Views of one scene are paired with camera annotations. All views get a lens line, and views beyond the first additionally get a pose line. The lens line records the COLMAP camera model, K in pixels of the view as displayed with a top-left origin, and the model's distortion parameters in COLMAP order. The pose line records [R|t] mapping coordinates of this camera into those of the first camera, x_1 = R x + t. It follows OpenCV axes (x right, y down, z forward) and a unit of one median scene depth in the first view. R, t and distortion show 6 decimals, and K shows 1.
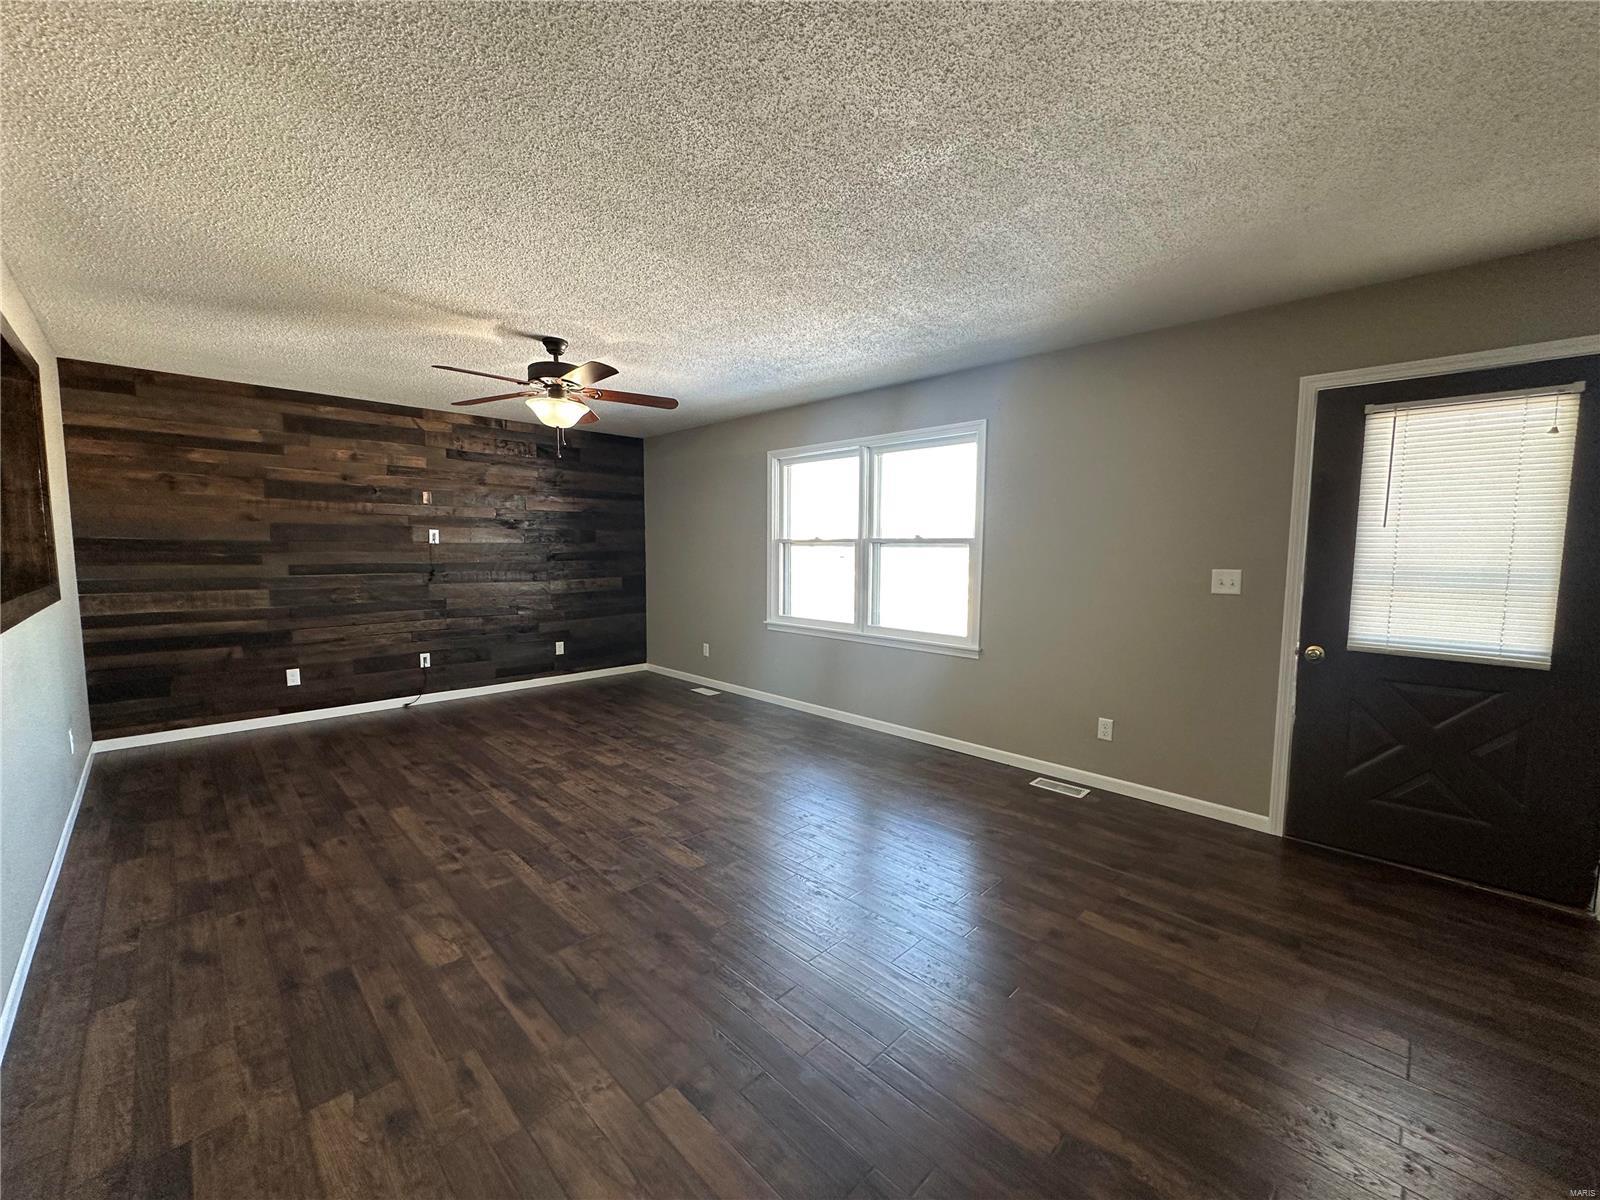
lens RADIAL K [[641.4, 0, 800.0], [0, 641.4, 600.0], [0, 0, 1]] dist [-0.001350, 0.000669]
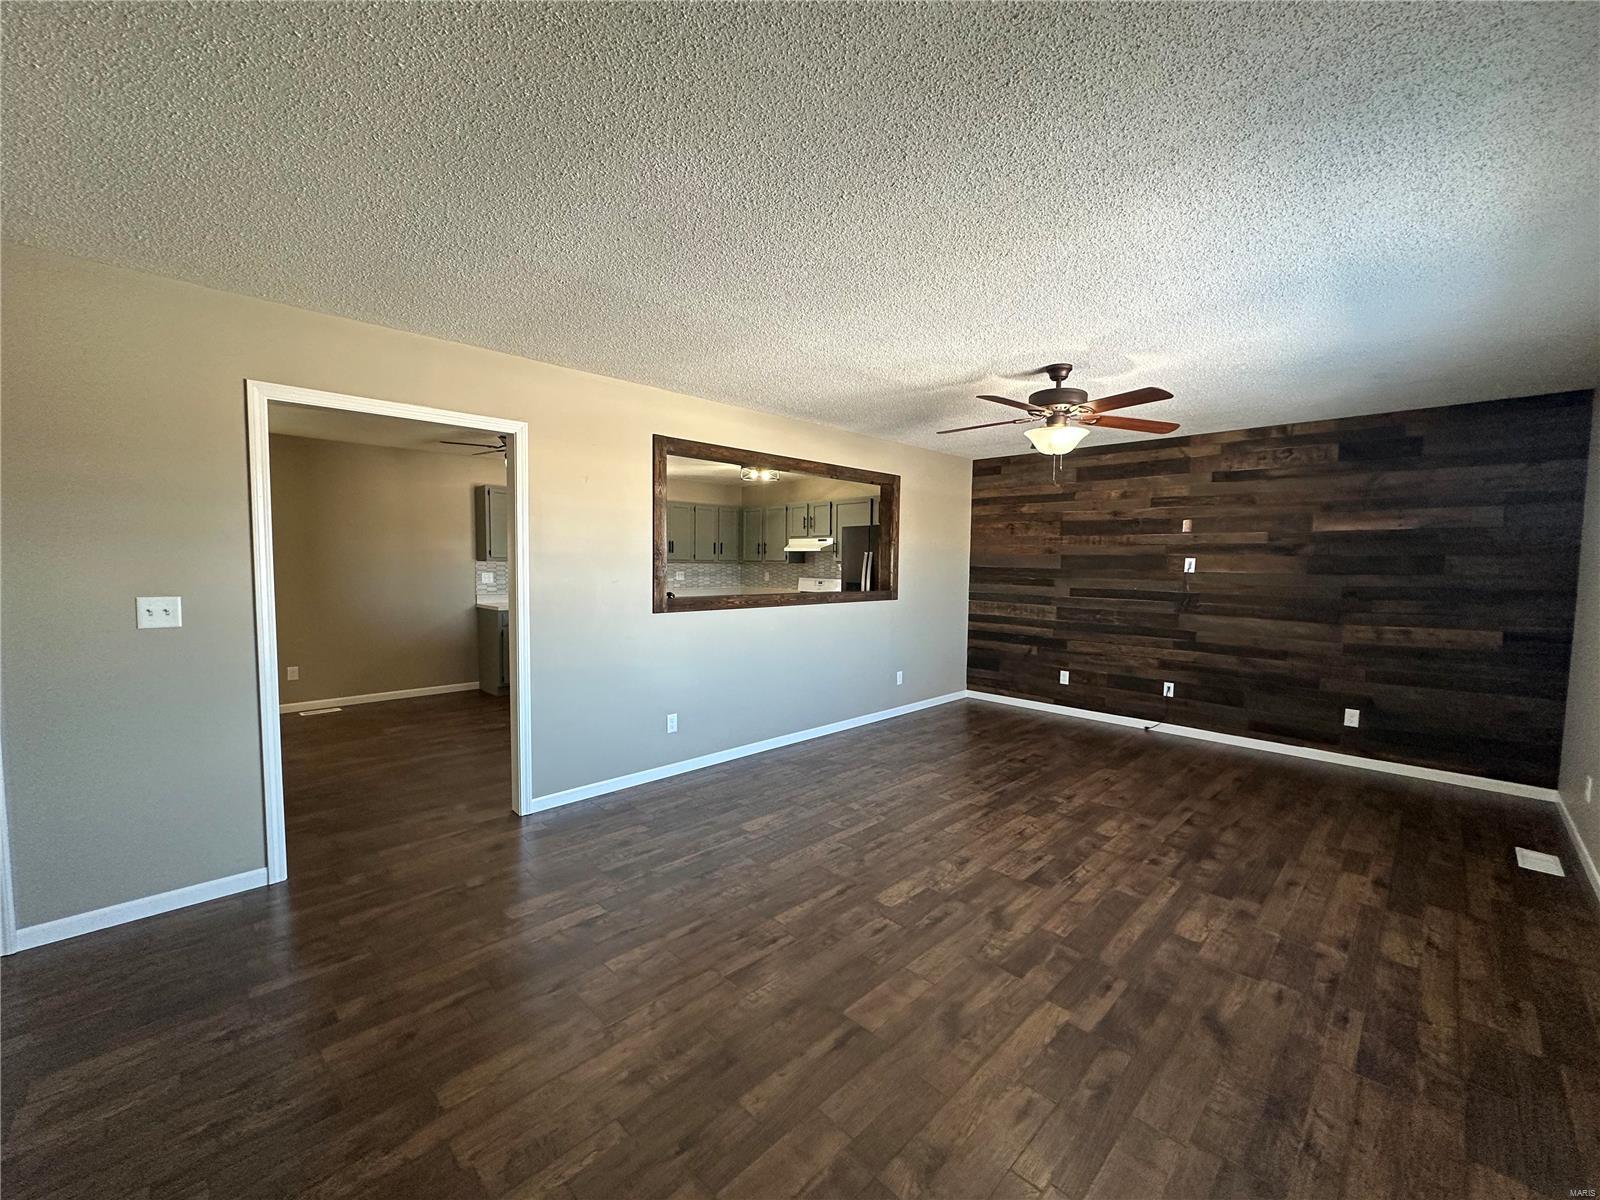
lens RADIAL K [[641.4, 0, 800.0], [0, 641.4, 600.0], [0, 0, 1]] dist [-0.001350, 0.000669]
pose [[-0.005785, 0.055590, -0.998437, 0.474553], [-0.097182, 0.993696, 0.055890, -0.051912], [0.995250, 0.097354, -0.000346, 0.496300]]
